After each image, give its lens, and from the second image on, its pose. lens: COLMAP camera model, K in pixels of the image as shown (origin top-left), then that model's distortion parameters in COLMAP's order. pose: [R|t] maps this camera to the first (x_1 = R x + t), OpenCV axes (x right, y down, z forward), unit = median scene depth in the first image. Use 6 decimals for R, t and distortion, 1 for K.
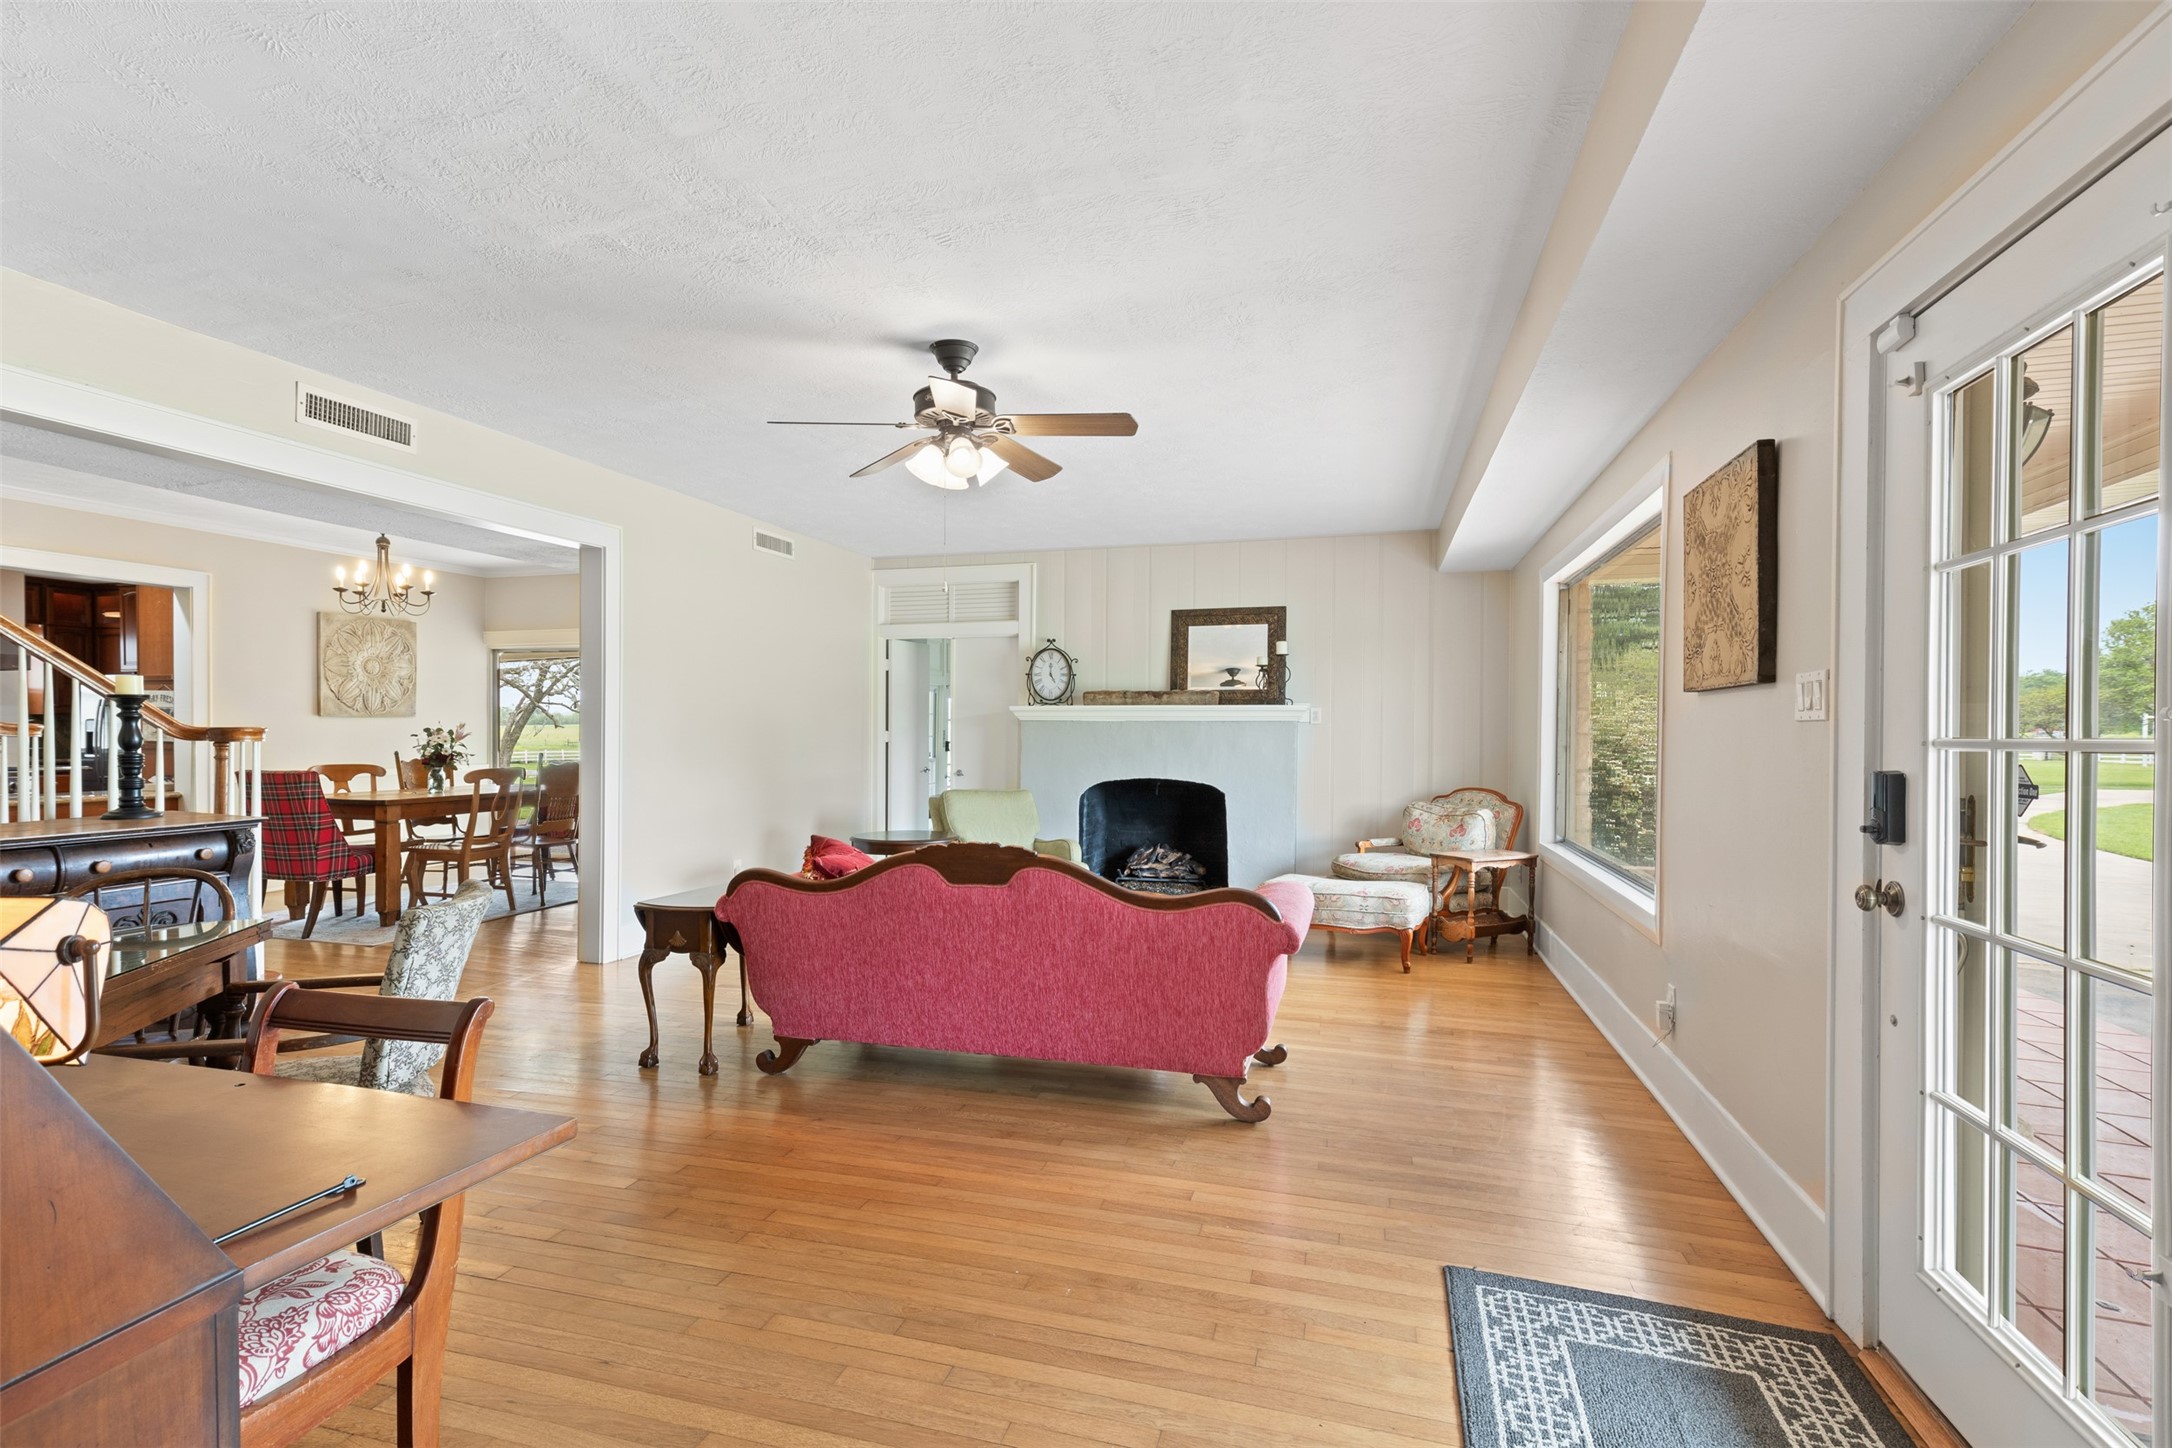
lens RADIAL K [[993.6, 0, 1089.7], [0, 993.6, 726.8], [0, 0, 1]] dist [-0.005824, -0.000244]
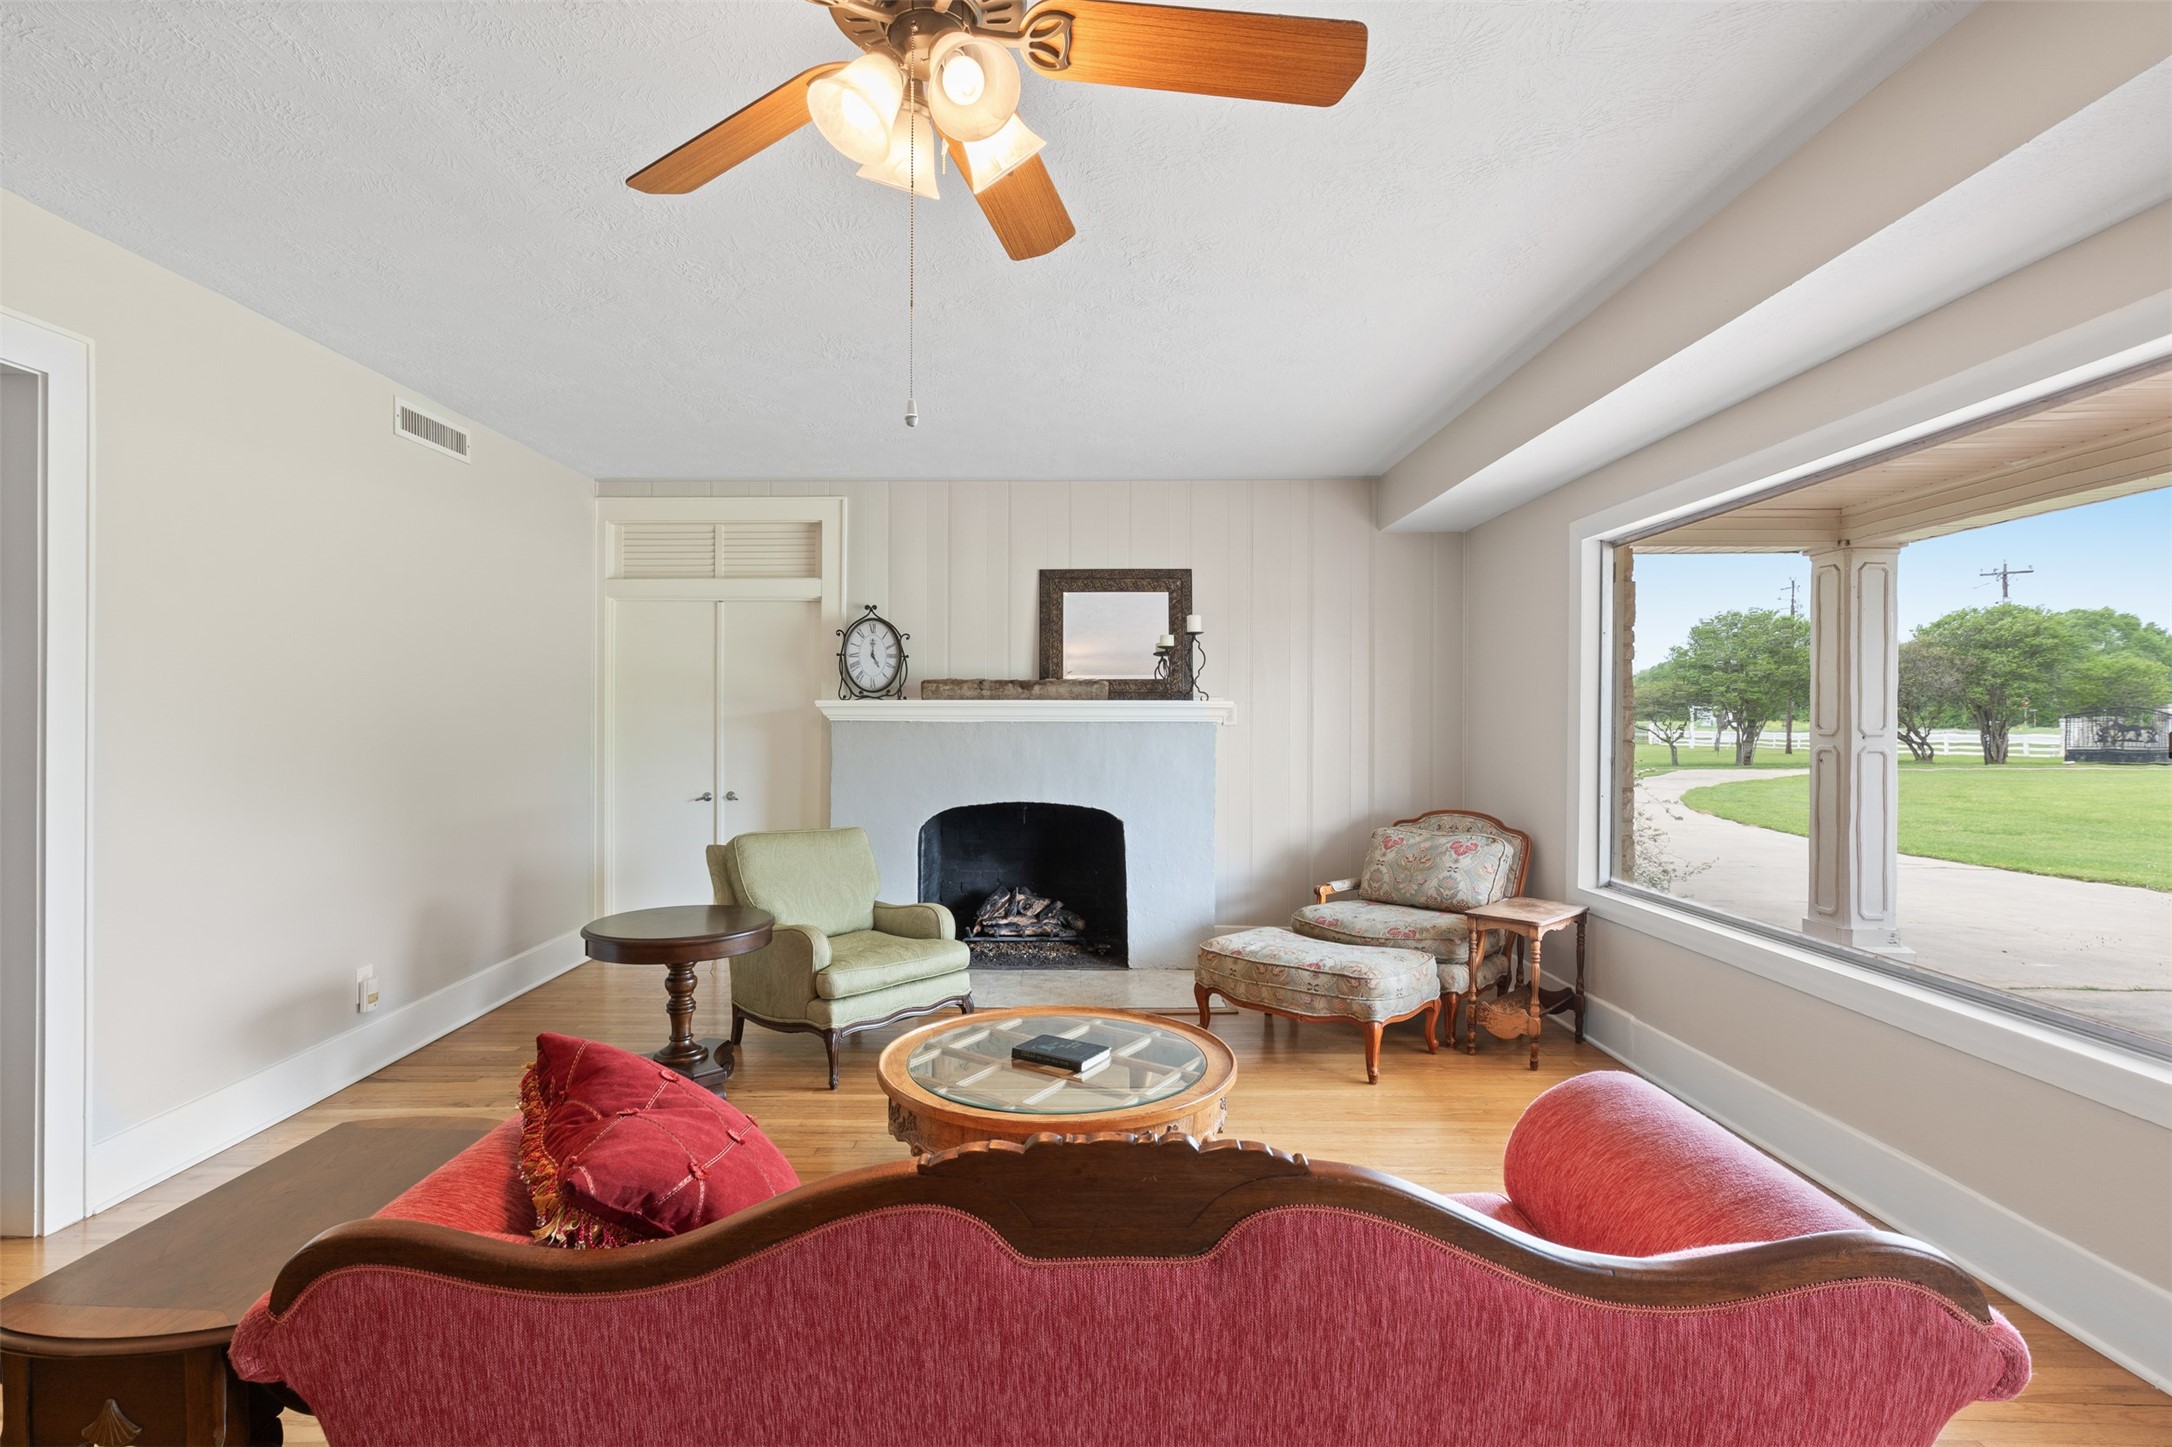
lens RADIAL K [[1063.8, 0, 1076.1], [0, 1063.8, 726.4], [0, 0, 1]] dist [-0.001144, -0.001530]
pose [[0.972521, -0.000861, 0.232812, -0.074796], [-0.000797, 0.999975, 0.007029, -0.007830], [-0.232812, -0.007021, 0.972496, 0.236448]]
